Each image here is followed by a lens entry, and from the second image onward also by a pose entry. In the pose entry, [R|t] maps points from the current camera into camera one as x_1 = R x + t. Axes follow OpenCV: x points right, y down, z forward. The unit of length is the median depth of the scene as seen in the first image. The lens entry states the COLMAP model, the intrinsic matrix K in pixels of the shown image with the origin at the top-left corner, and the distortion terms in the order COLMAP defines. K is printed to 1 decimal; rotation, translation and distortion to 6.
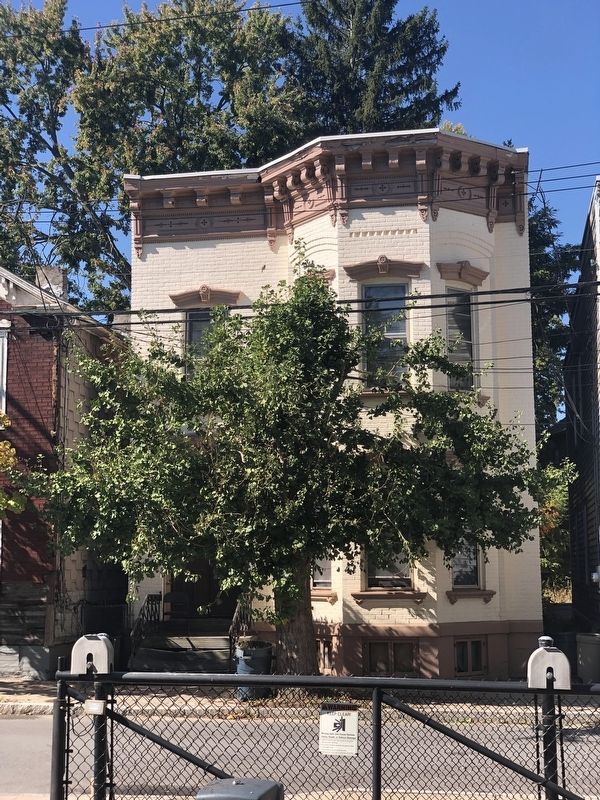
lens RADIAL K [[1217.1, 0, 300.0], [0, 1217.1, 400.0], [0, 0, 1]] dist [-0.004374, -0.007495]
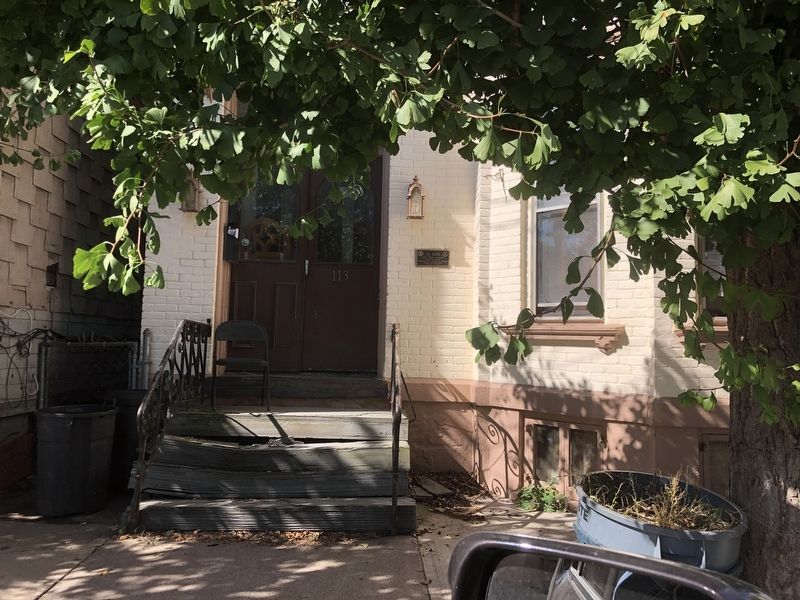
lens RADIAL K [[653.0, 0, 400.0], [0, 653.0, 300.0], [0, 0, 1]] dist [0.036131, -0.000789]
pose [[0.976526, 0.054536, 0.208380, -0.098397], [-0.068223, 0.995920, 0.059064, 0.133437], [-0.204308, -0.071894, 0.976263, 0.747708]]
